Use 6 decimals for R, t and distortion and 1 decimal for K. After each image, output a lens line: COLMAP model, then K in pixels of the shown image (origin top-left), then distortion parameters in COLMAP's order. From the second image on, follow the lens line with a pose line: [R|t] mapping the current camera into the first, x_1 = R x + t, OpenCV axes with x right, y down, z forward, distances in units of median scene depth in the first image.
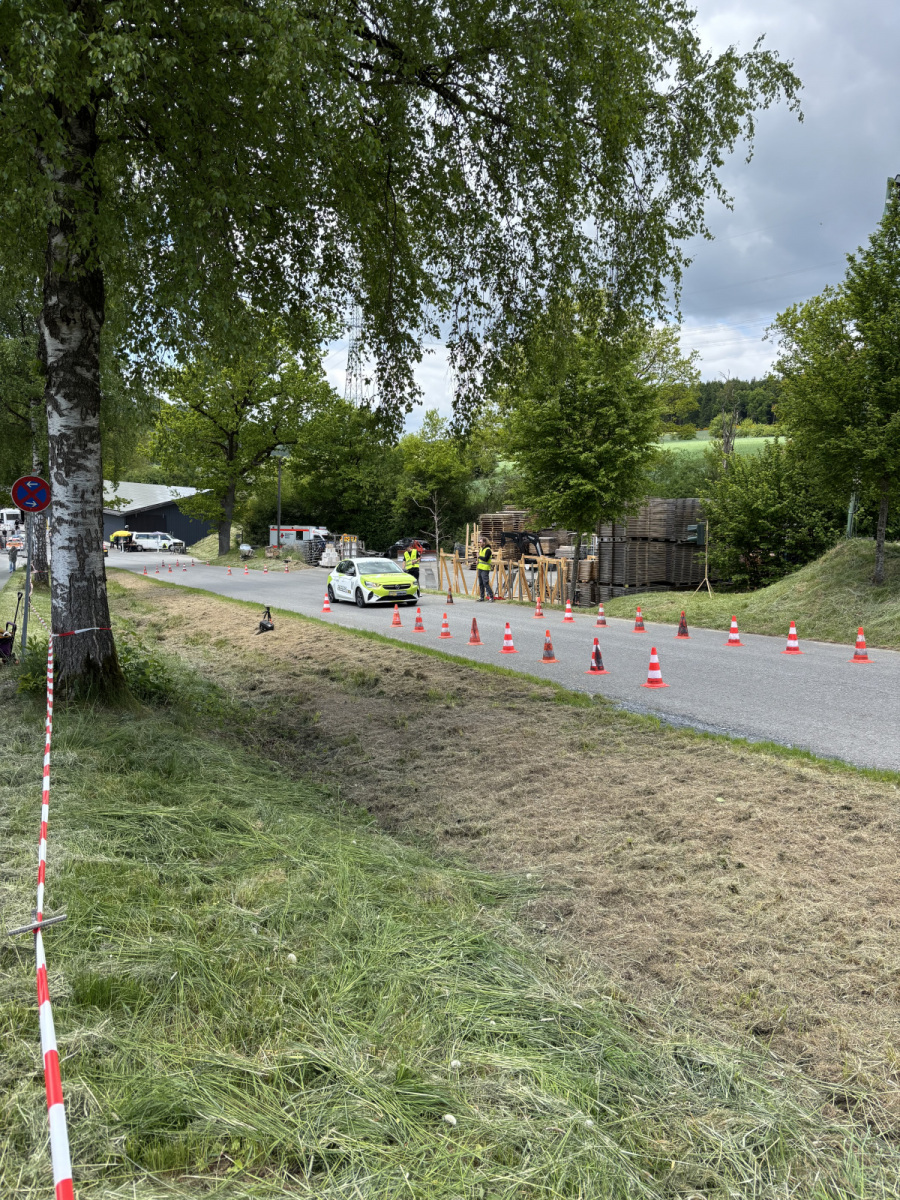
lens RADIAL K [[902.3, 0, 454.4], [0, 902.3, 602.8], [0, 0, 1]] dist [0.043804, -0.048608]
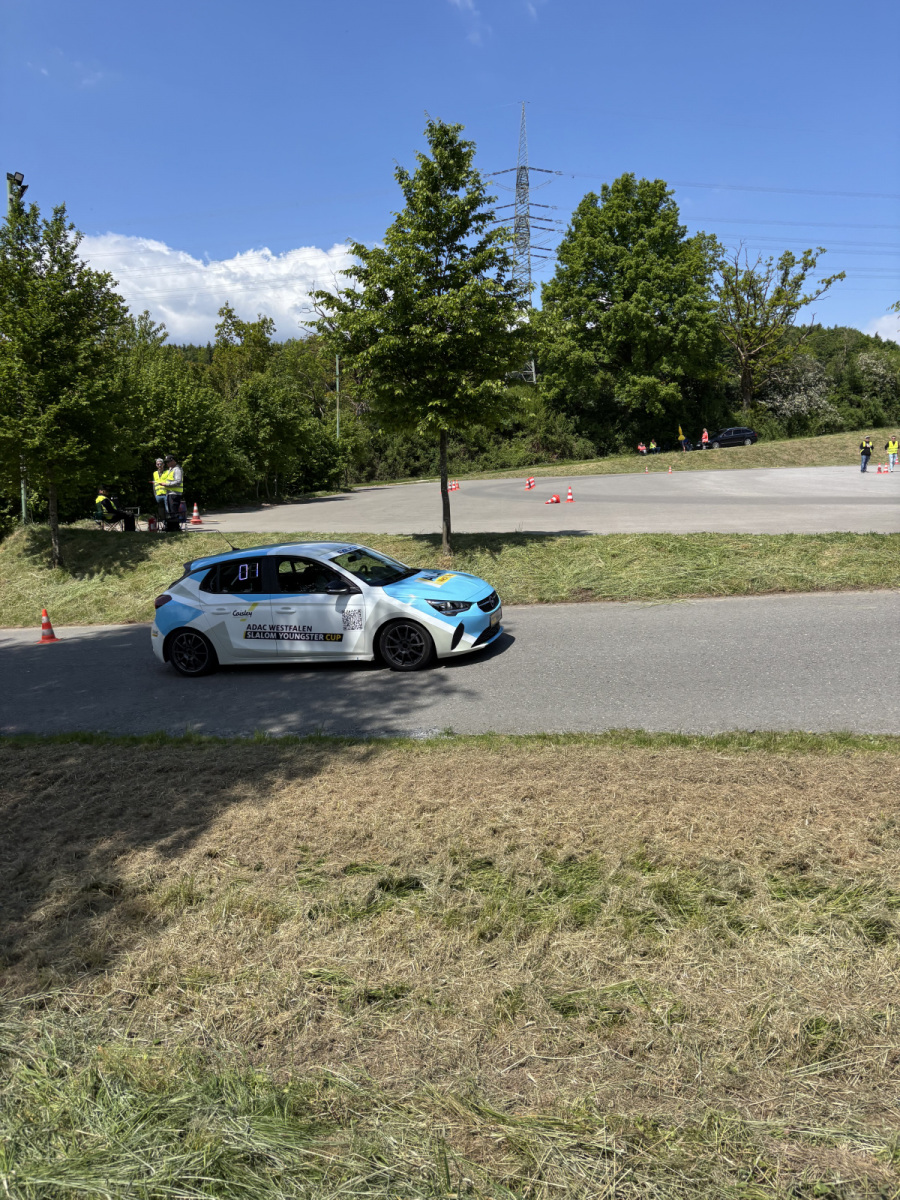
lens RADIAL K [[911.2, 0, 456.0], [0, 911.2, 584.5], [0, 0, 1]] dist [0.049142, -0.041874]
pose [[0.669399, -0.124035, 0.732476, -0.014195], [0.123594, 0.990817, 0.054831, -0.001487], [-0.732550, 0.053825, 0.678581, -0.109247]]
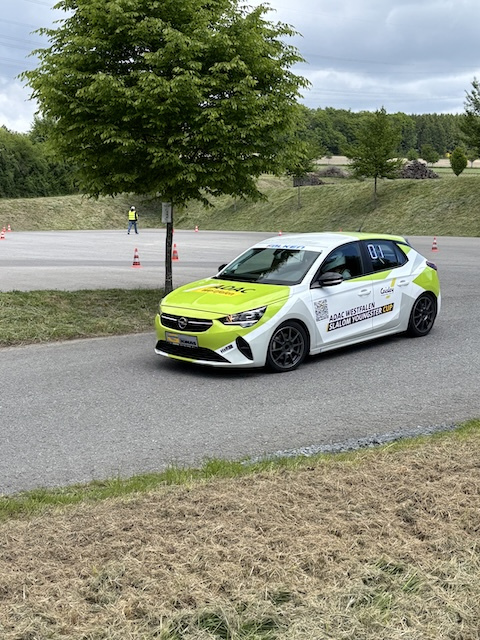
lens RADIAL K [[886.1, 0, 233.9], [0, 886.1, 326.5], [0, 0, 1]] dist [0.205345, -0.752414]
pose [[0.037461, -0.125444, 0.991393, 0.045676], [0.123006, 0.985124, 0.120003, 0.003679], [-0.991699, 0.117452, 0.052334, -0.036423]]
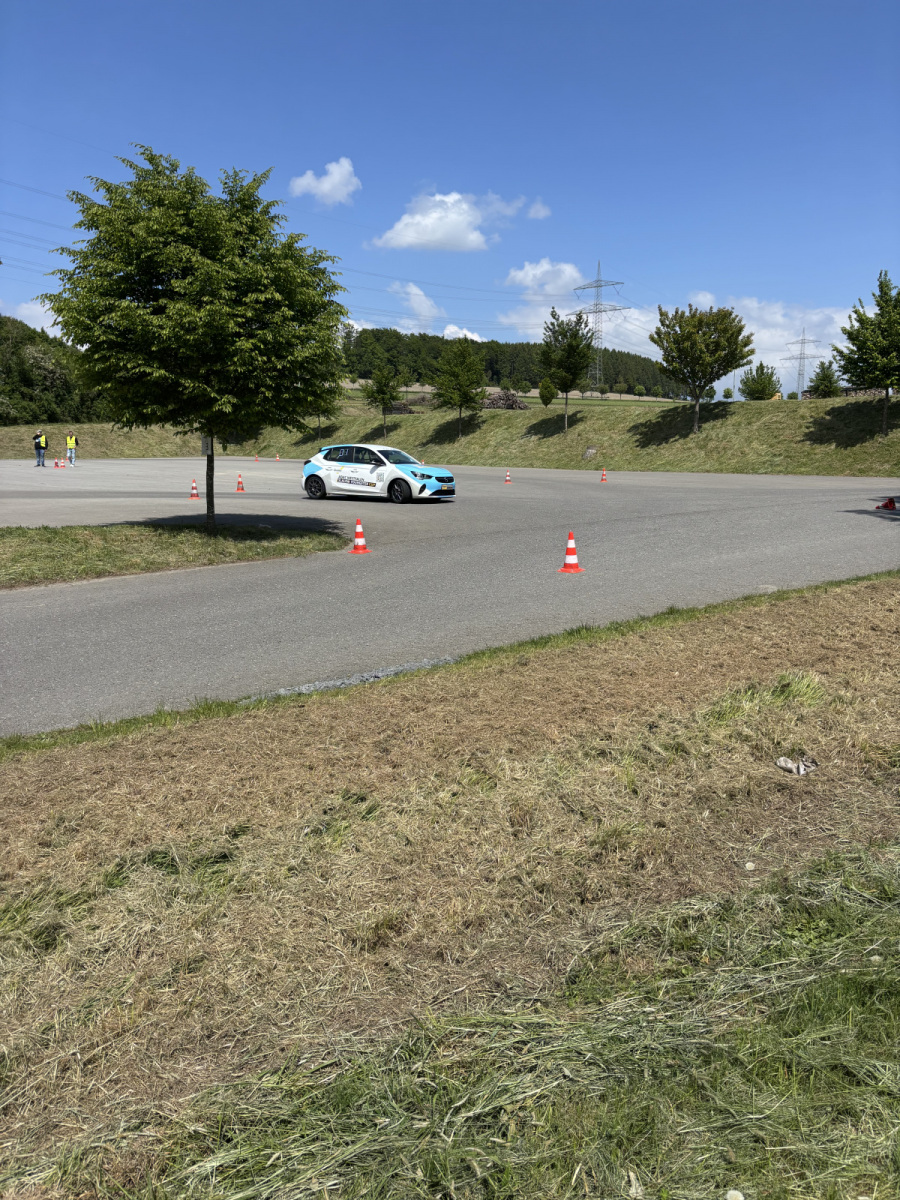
lens RADIAL K [[903.7, 0, 458.0], [0, 903.7, 591.6], [0, 0, 1]] dist [0.029984, -0.003148]
pose [[-0.101138, -0.163308, 0.981377, 0.018347], [0.114903, 0.977917, 0.174574, 0.003773], [-0.988215, 0.130420, -0.080140, -0.124592]]
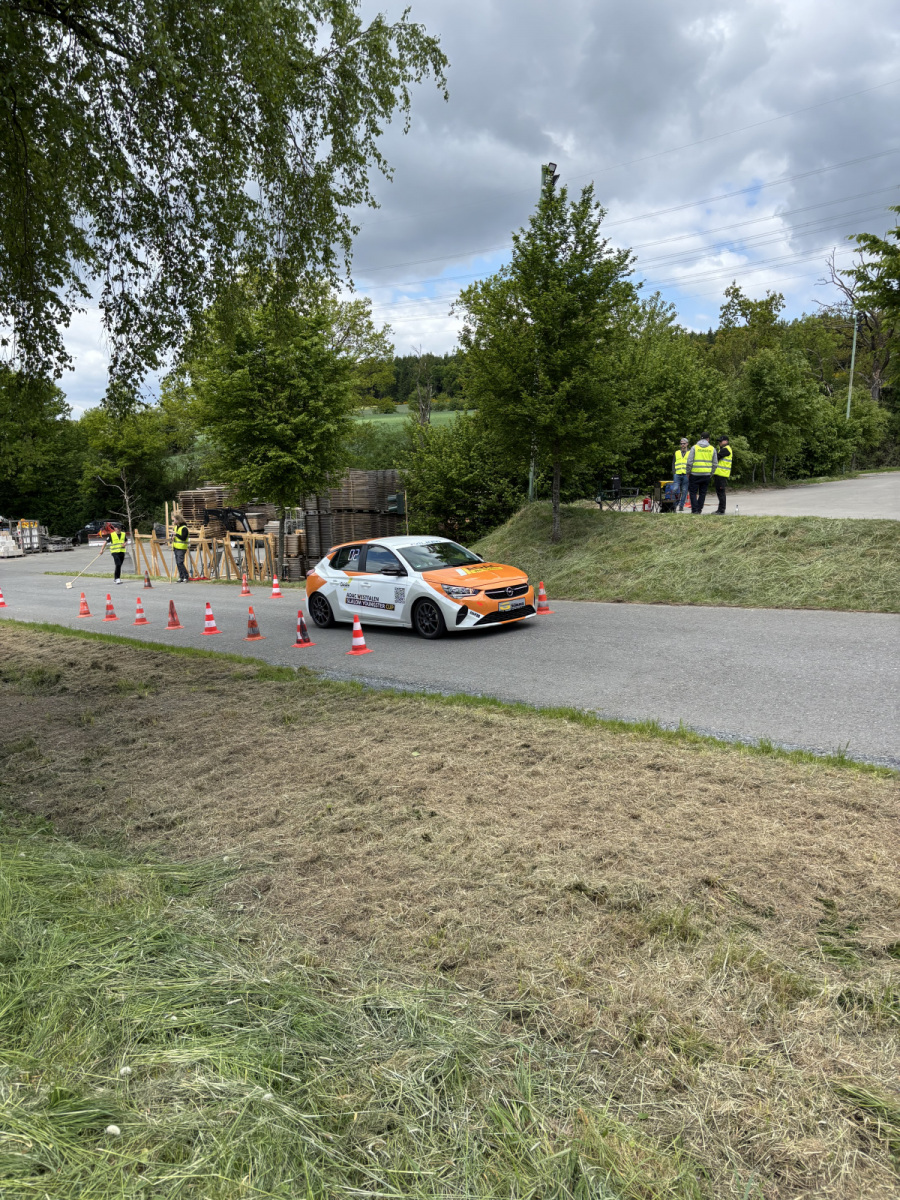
lens RADIAL K [[901.8, 0, 464.5], [0, 901.8, 597.7], [0, 0, 1]] dist [0.061703, -0.060117]
pose [[0.946780, -0.074149, 0.313225, 0.027073], [0.067180, 0.997195, 0.033000, 0.005827], [-0.314793, -0.010201, 0.949105, 0.001488]]
